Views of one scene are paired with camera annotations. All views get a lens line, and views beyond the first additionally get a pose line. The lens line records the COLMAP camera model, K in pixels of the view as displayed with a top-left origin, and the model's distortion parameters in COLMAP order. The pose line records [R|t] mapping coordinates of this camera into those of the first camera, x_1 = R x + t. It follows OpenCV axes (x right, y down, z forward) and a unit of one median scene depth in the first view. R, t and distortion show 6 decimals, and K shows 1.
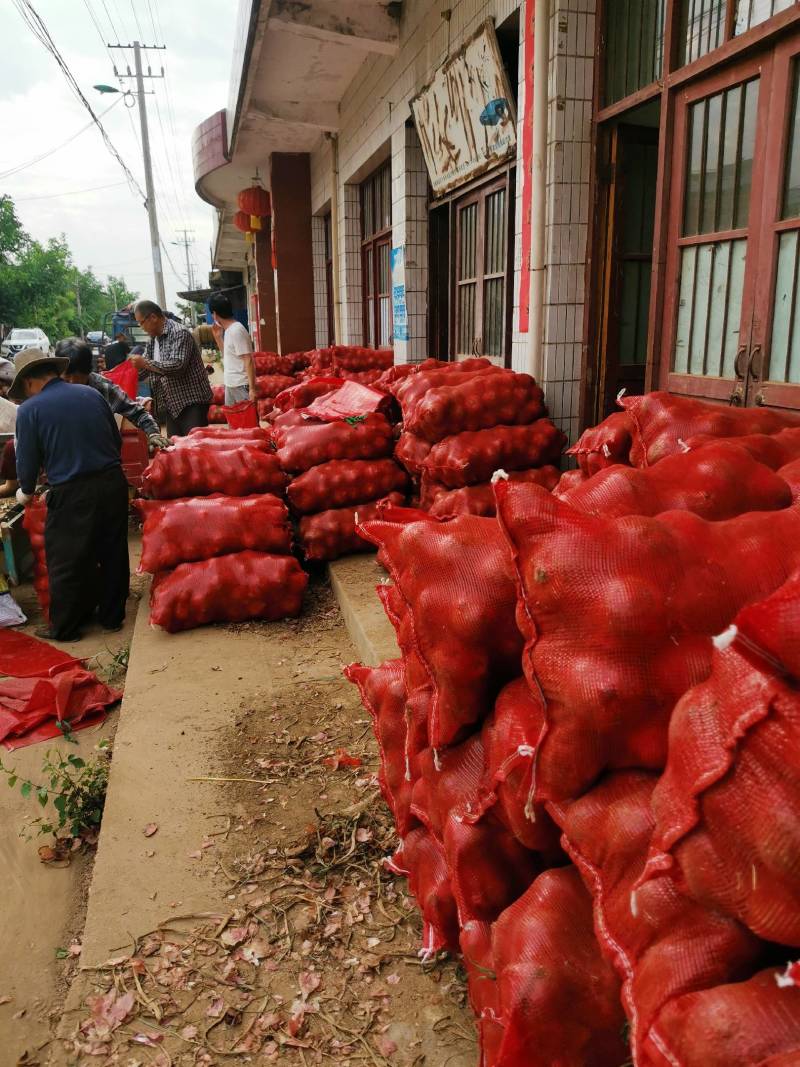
lens RADIAL K [[841.7, 0, 400.0], [0, 841.7, 533.5], [0, 0, 1]] dist [0.028994, -0.005858]
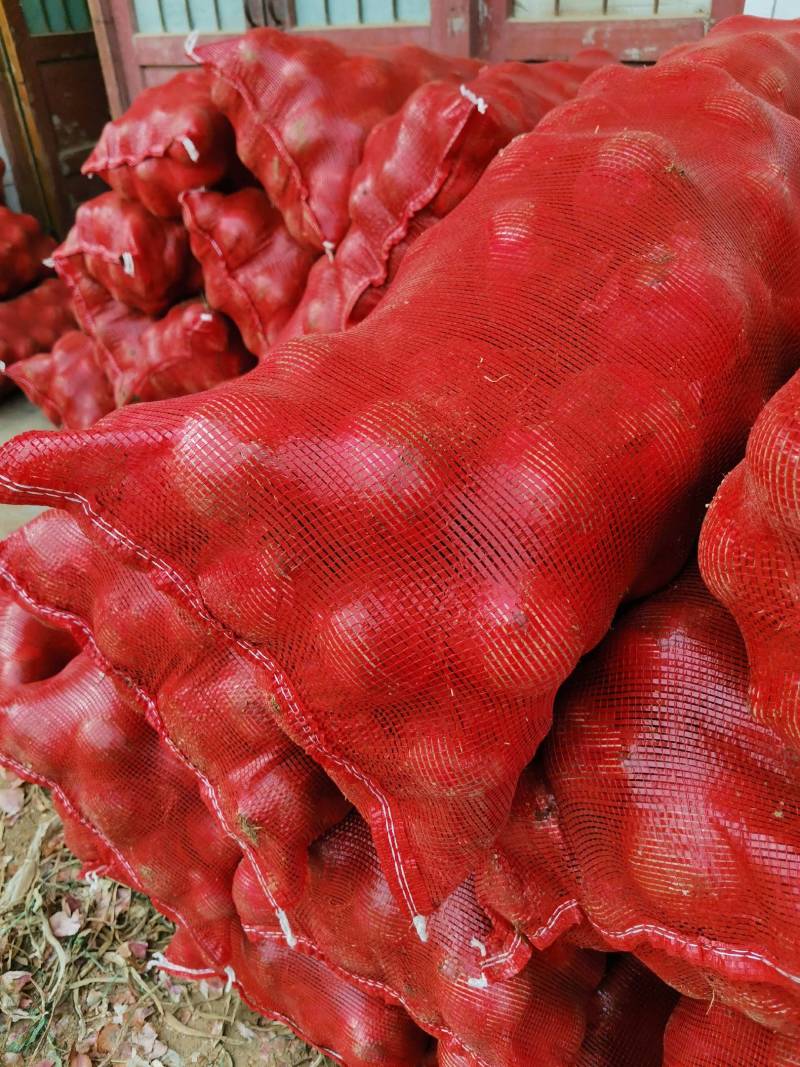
lens RADIAL K [[841.7, 0, 400.0], [0, 841.7, 533.5], [0, 0, 1]] dist [0.028994, -0.005858]
pose [[0.745547, -0.380843, 0.546917, -0.084774], [0.201067, 0.910935, 0.360235, -0.040182], [-0.635399, -0.158605, 0.755720, 0.440980]]
